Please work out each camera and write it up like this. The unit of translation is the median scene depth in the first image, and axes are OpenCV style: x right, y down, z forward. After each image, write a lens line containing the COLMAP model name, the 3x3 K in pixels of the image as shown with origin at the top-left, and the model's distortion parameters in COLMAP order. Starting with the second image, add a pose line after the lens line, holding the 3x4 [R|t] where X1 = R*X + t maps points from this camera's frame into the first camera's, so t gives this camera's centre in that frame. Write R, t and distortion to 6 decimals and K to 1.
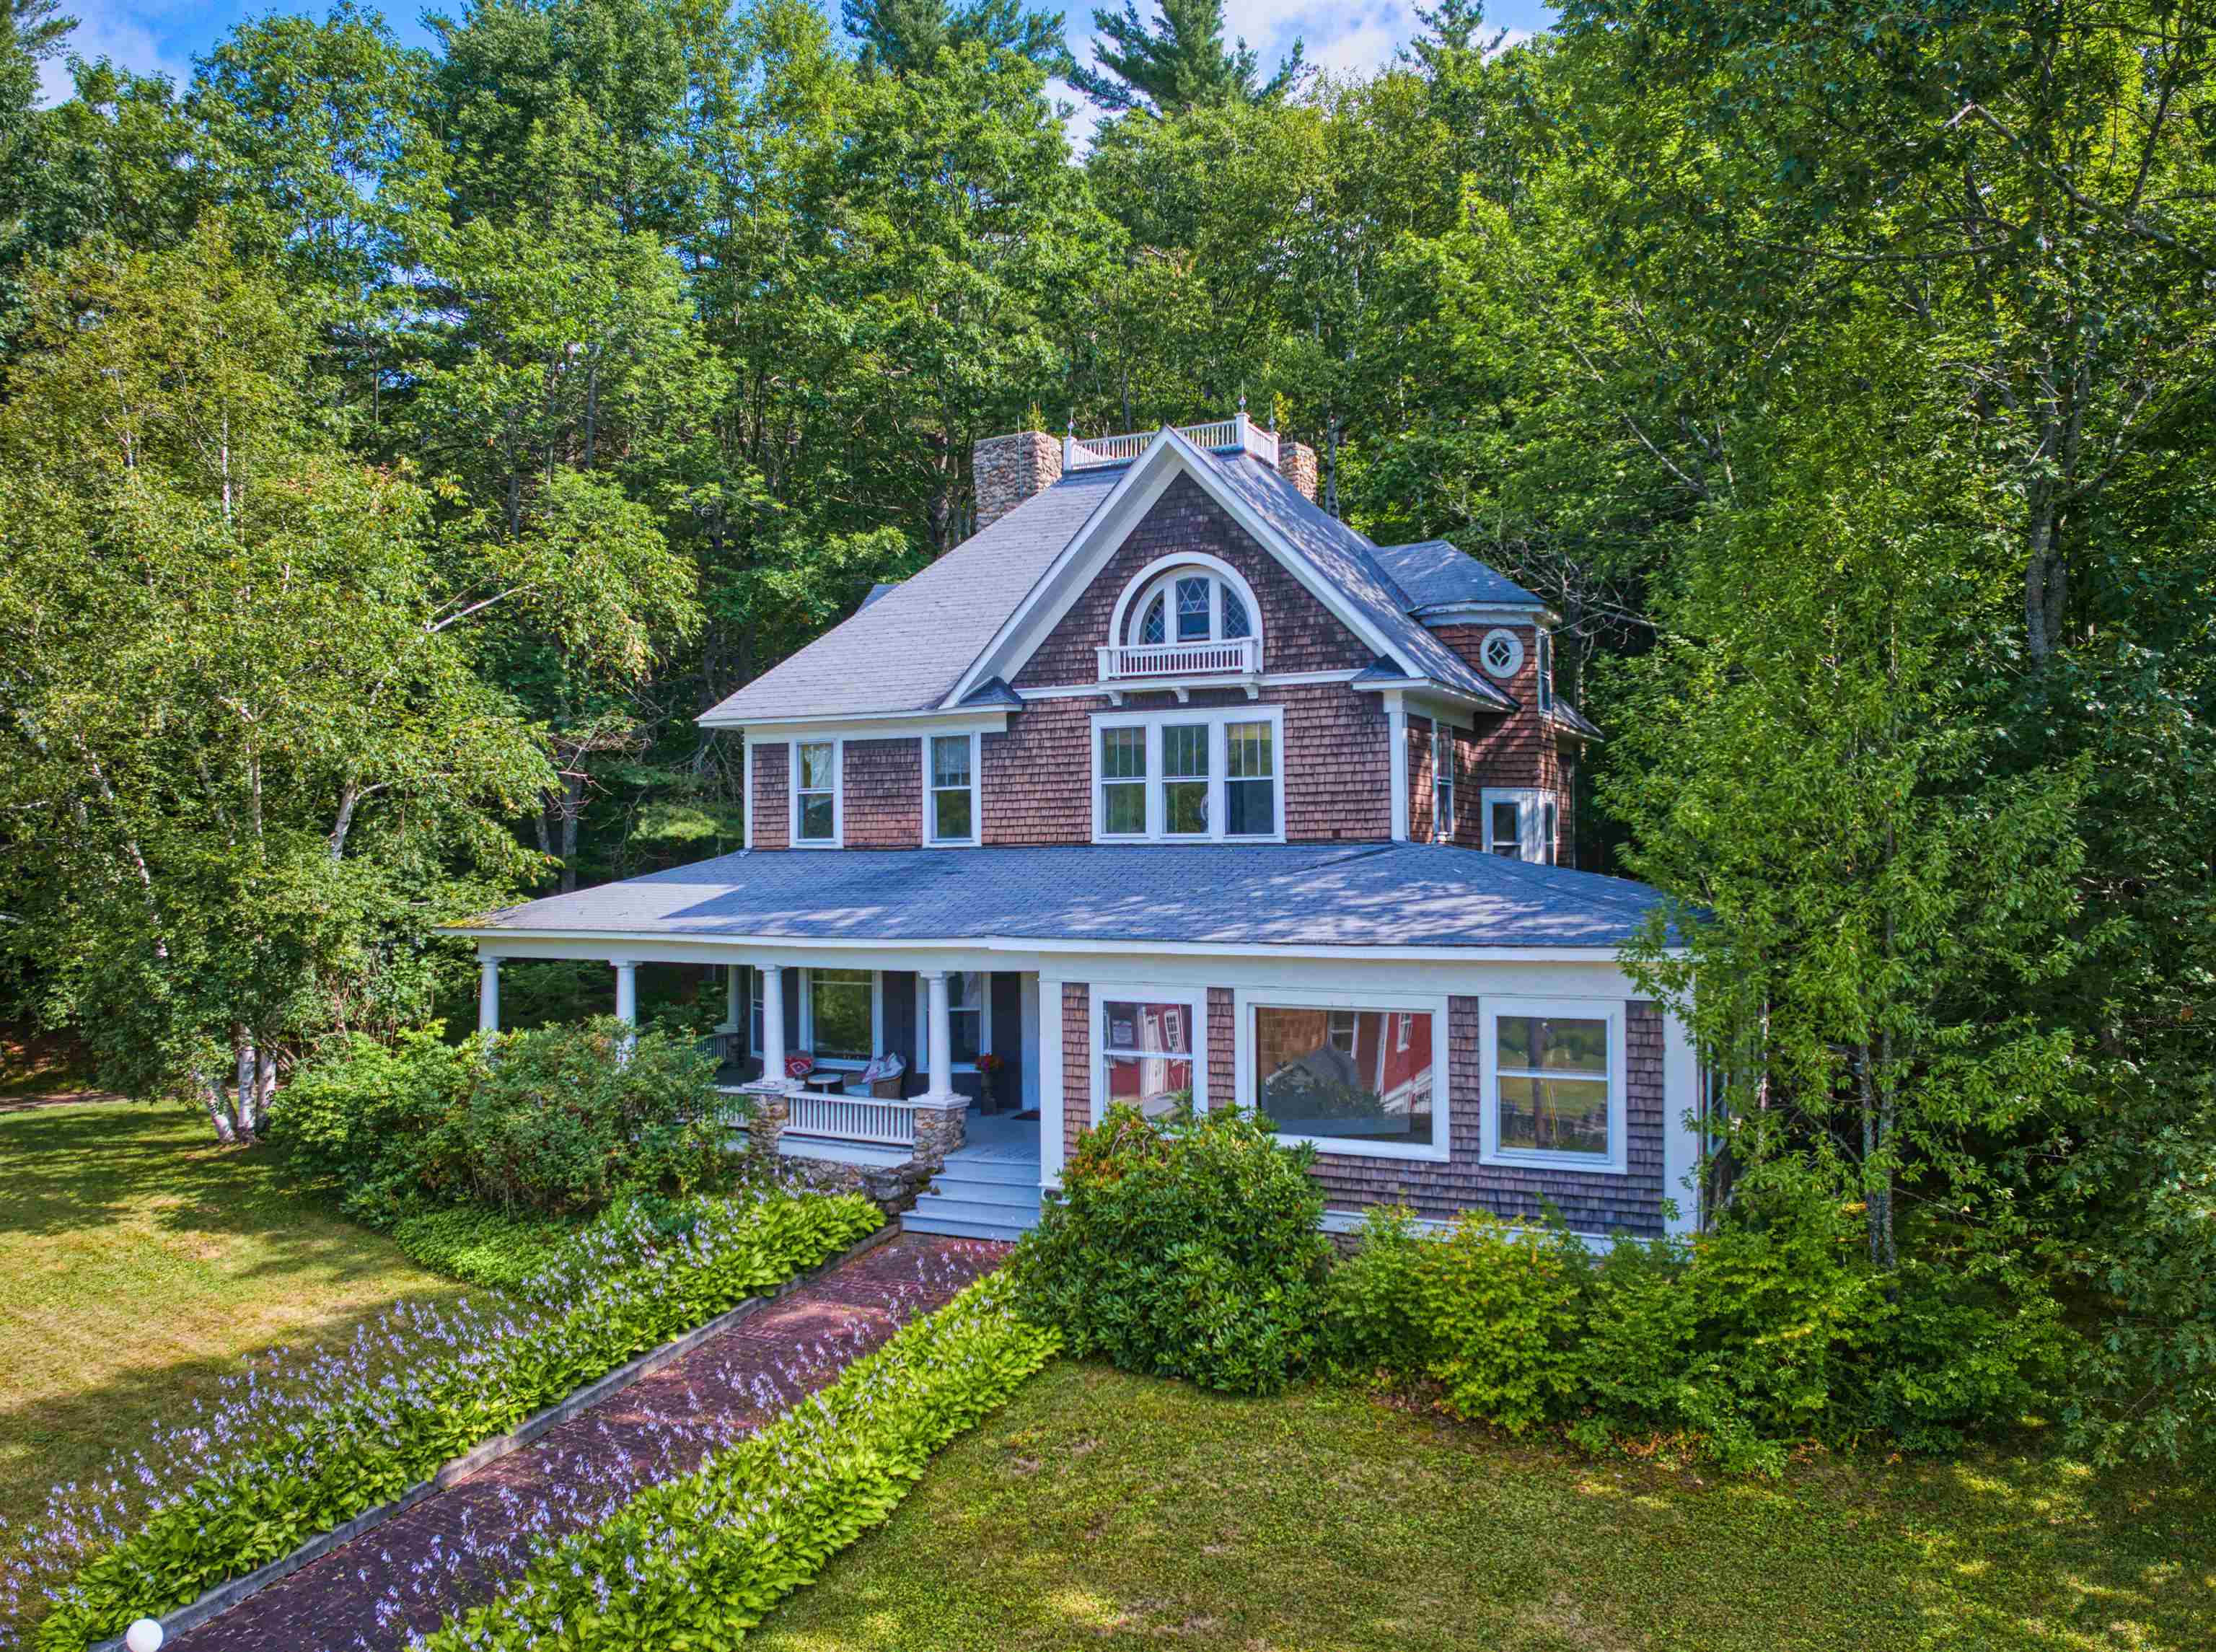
lens RADIAL K [[1639.2, 0, 1107.8], [0, 1639.2, 813.3], [0, 0, 1]] dist [-0.095056, -0.006273]
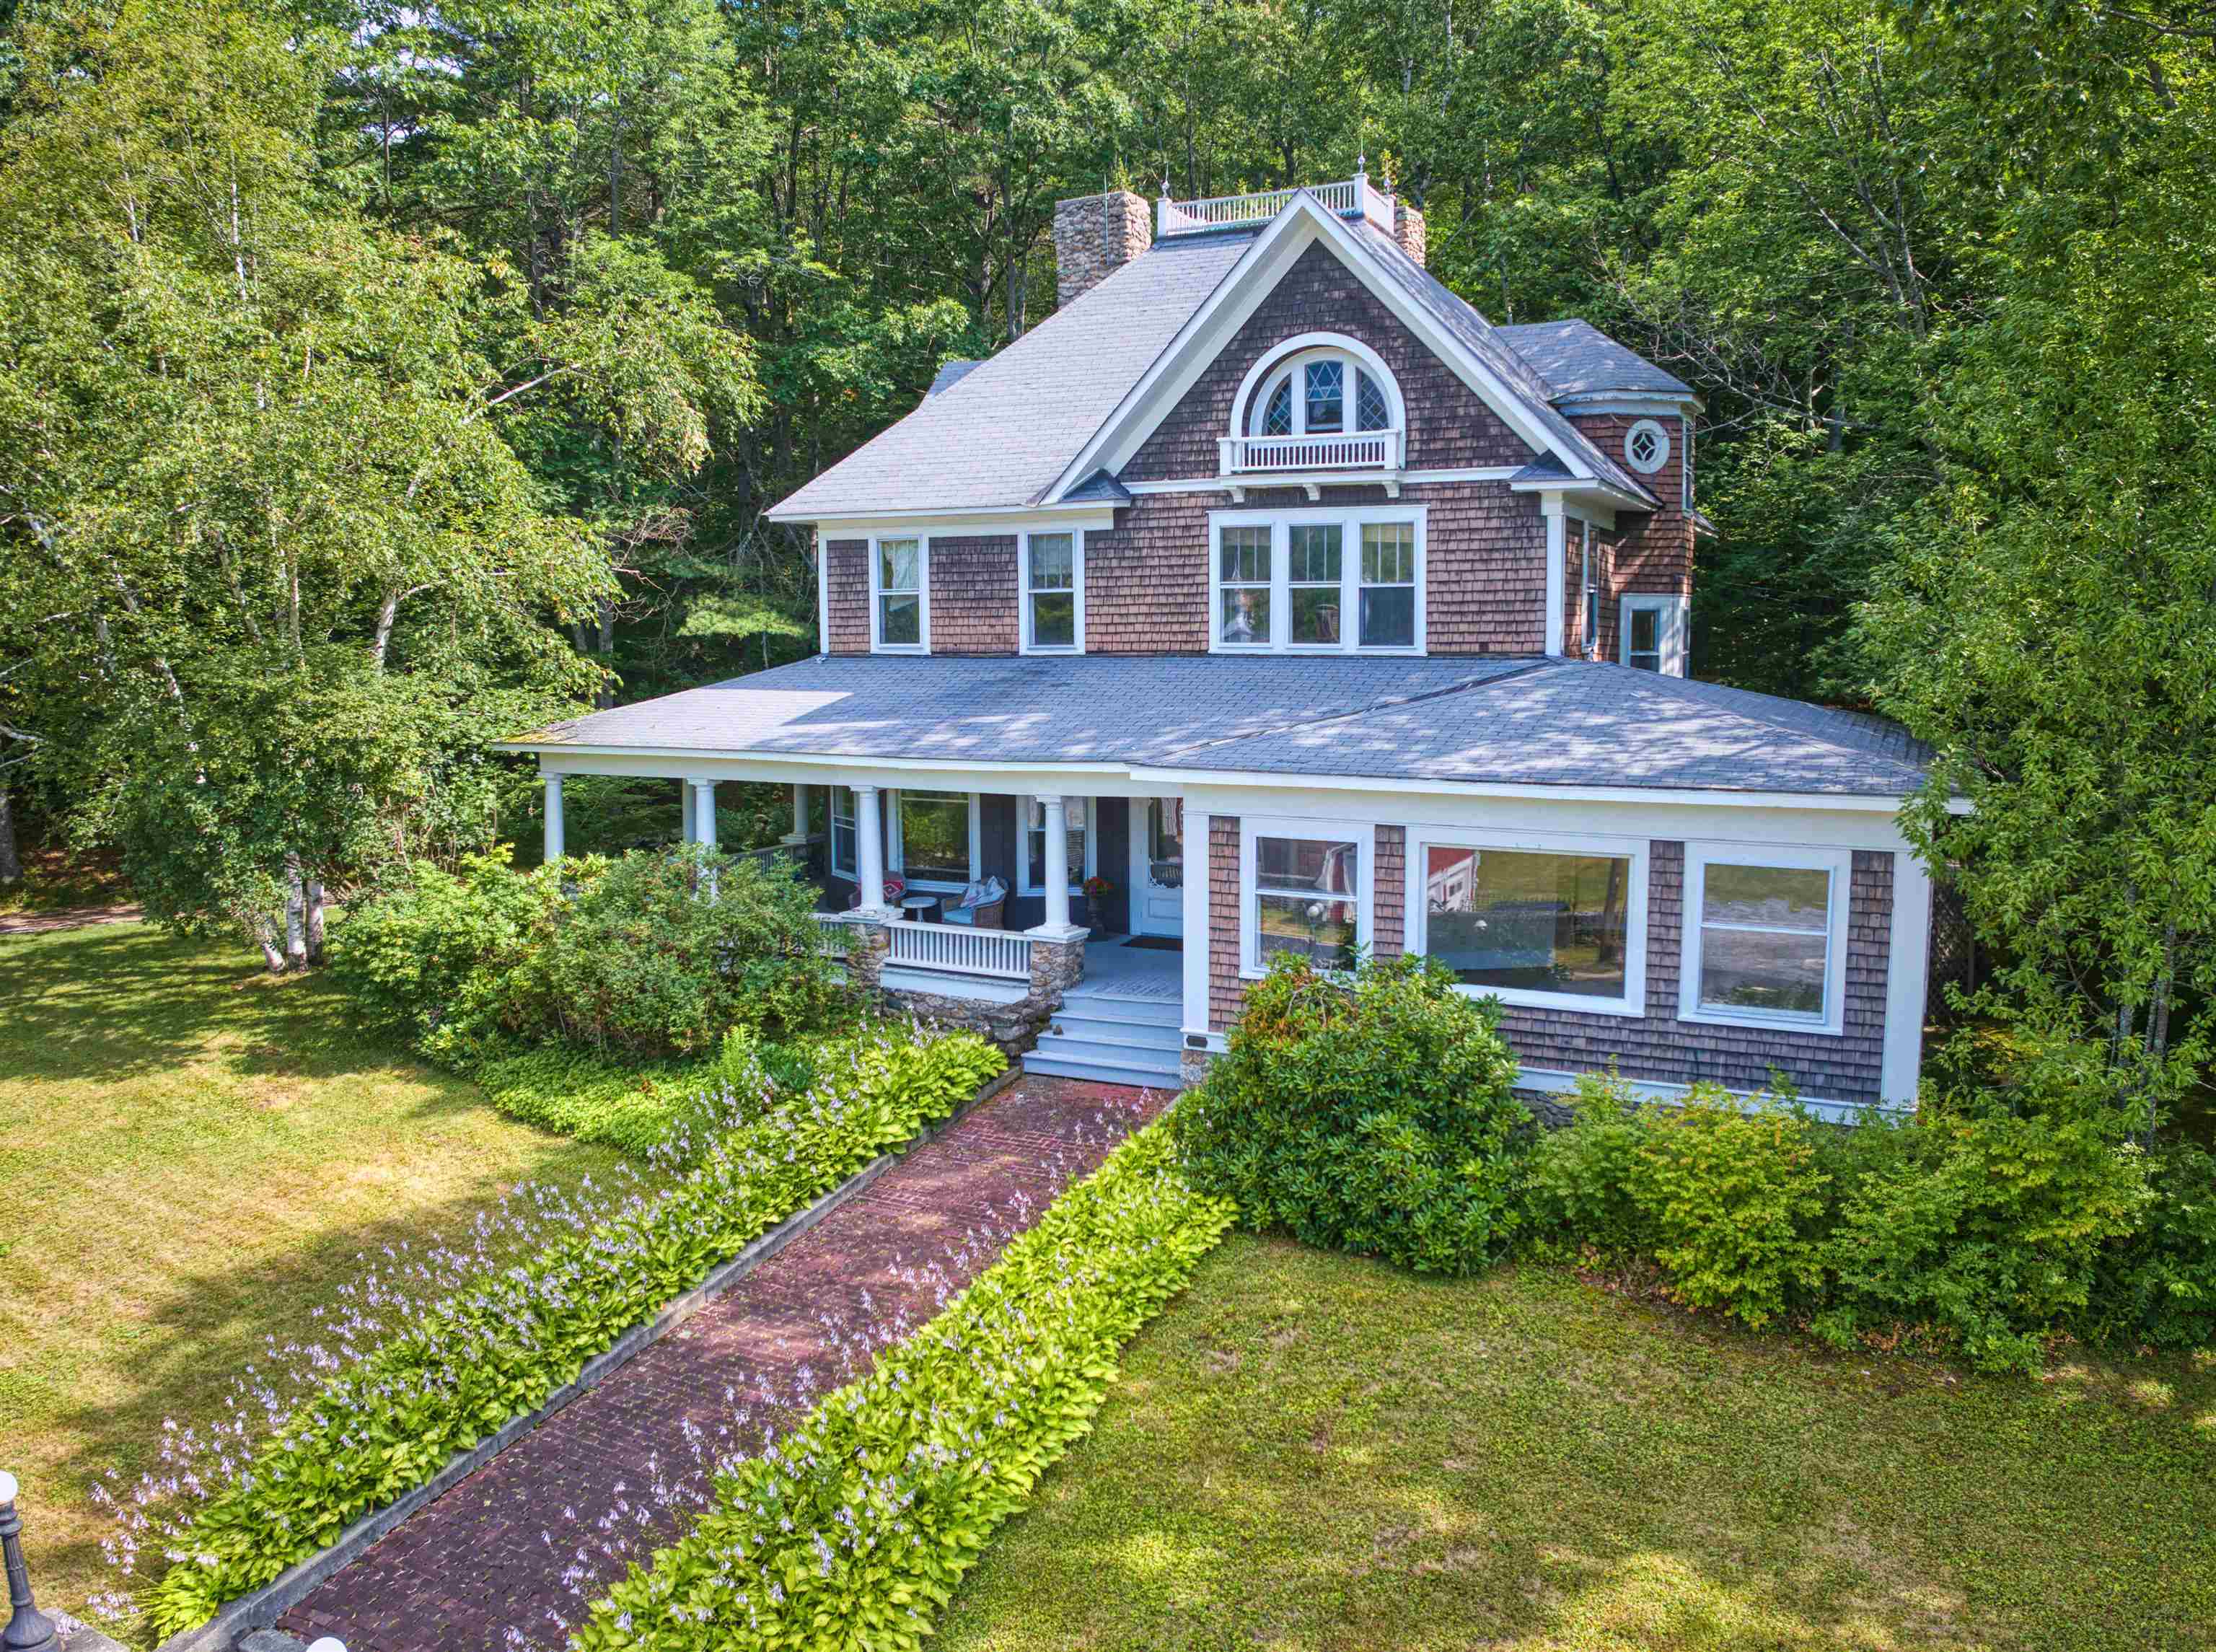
lens RADIAL K [[1639.2, 0, 1107.0], [0, 1639.2, 815.7], [0, 0, 1]] dist [-0.095056, -0.006273]
pose [[0.999986, 0.000682, 0.005188, -0.075315], [-0.001410, 0.989914, 0.141662, -0.022472], [-0.005039, -0.141667, 0.989902, 0.075540]]
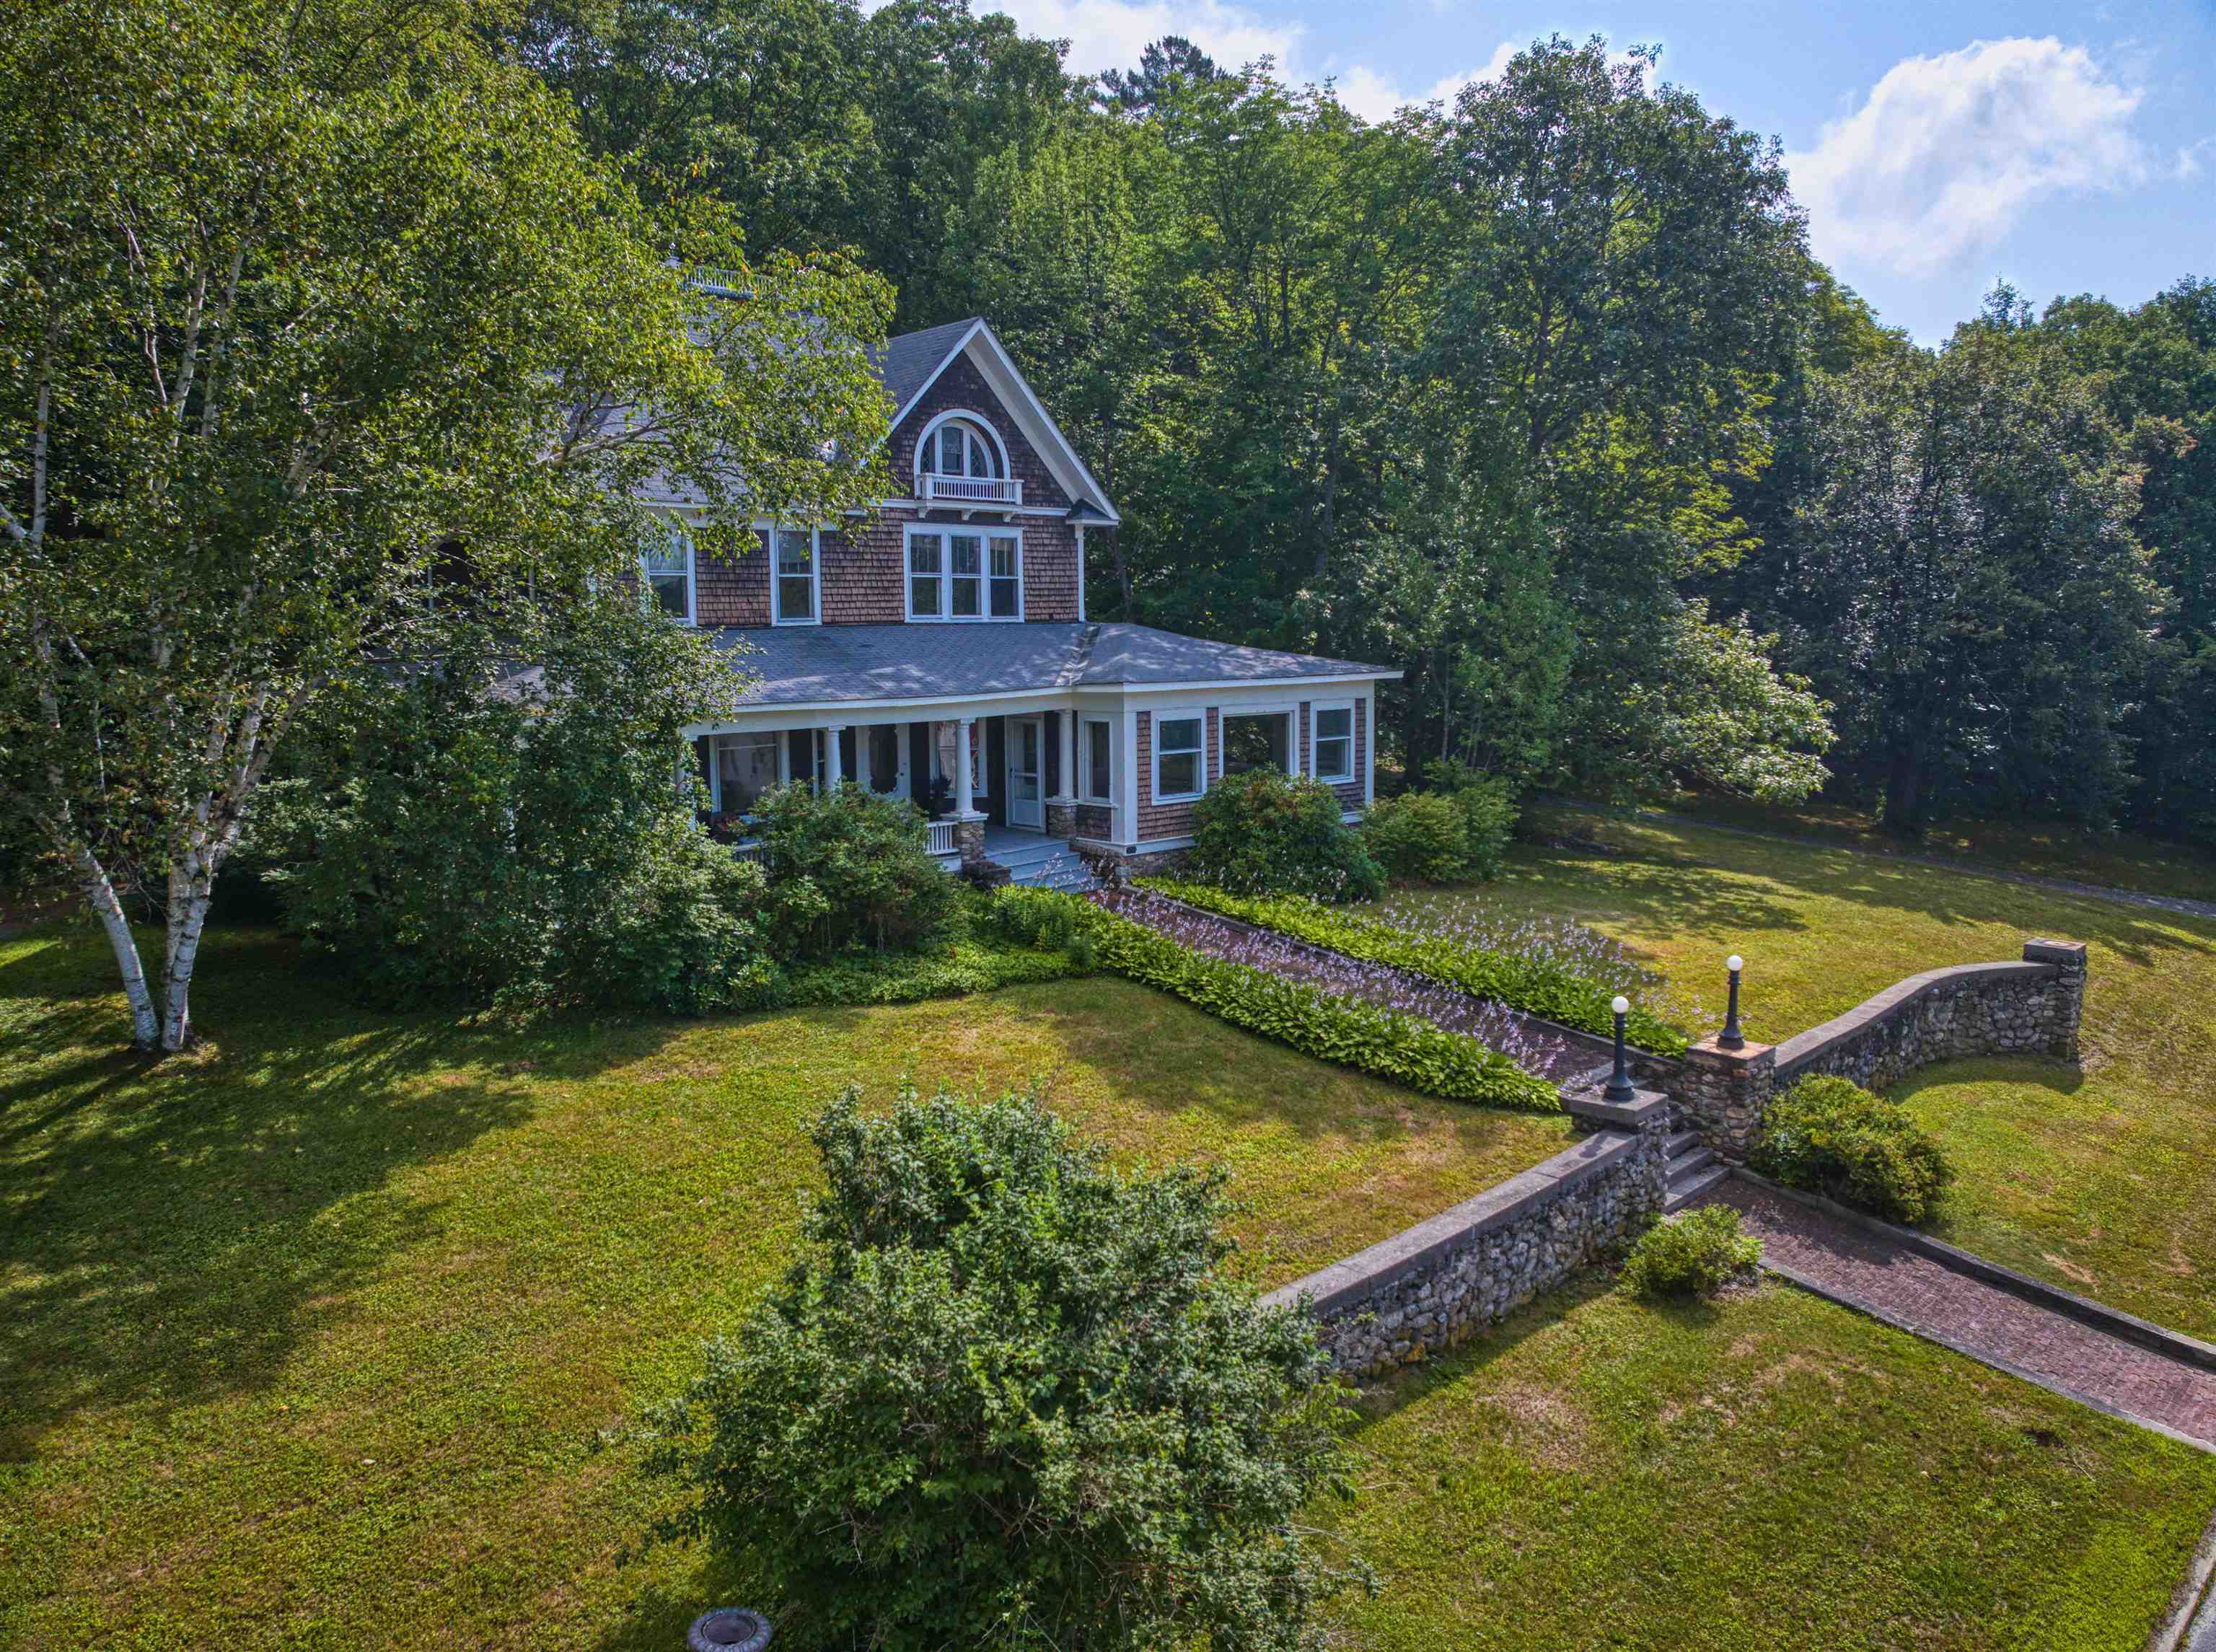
lens RADIAL K [[1639.2, 0, 1115.5], [0, 1639.2, 818.1], [0, 0, 1]] dist [-0.095056, -0.006273]
pose [[0.315898, -0.108265, 0.942596, -1.259307], [-0.016838, 0.992672, 0.119659, 0.015247], [-0.948644, -0.053671, 0.311760, 0.444397]]
